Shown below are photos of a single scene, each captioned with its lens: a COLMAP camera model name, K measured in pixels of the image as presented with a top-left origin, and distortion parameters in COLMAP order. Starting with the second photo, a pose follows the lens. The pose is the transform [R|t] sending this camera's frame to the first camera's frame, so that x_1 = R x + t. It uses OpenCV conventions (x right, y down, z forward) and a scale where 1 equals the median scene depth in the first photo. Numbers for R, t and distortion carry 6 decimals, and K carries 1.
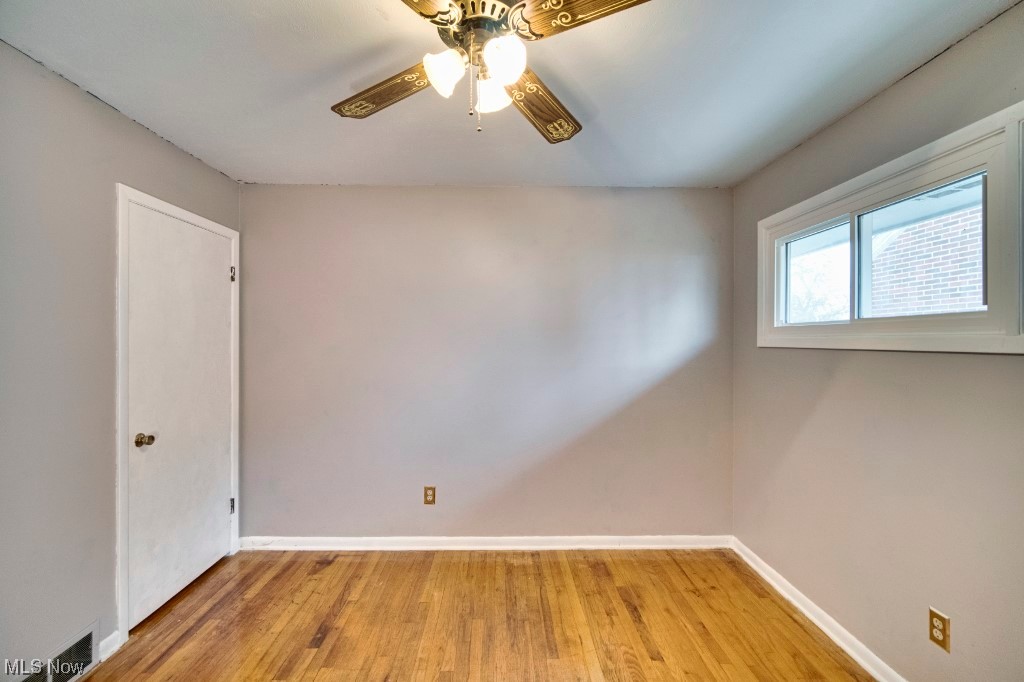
lens RADIAL K [[403.6, 0, 514.0], [0, 403.6, 340.6], [0, 0, 1]] dist [-0.000925, -0.000076]
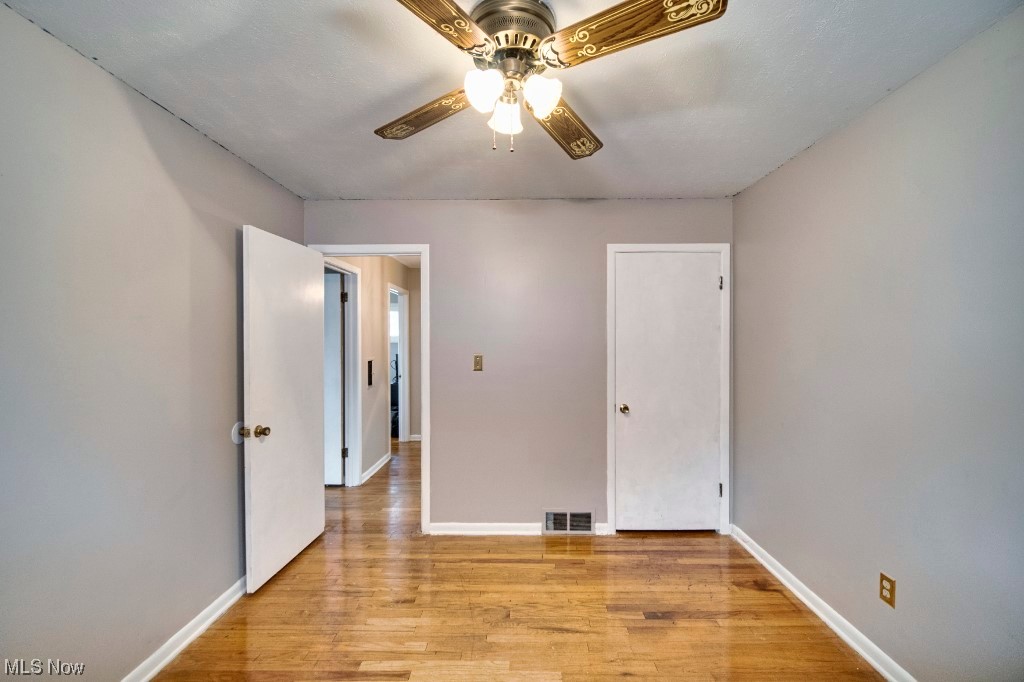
lens RADIAL K [[403.6, 0, 514.0], [0, 403.6, 340.6], [0, 0, 1]] dist [-0.000925, -0.000076]
pose [[0.006361, -0.003938, -0.999972, 0.570206], [0.000609, 0.999992, -0.003935, -0.001898], [0.999980, -0.000583, 0.006364, 0.568893]]
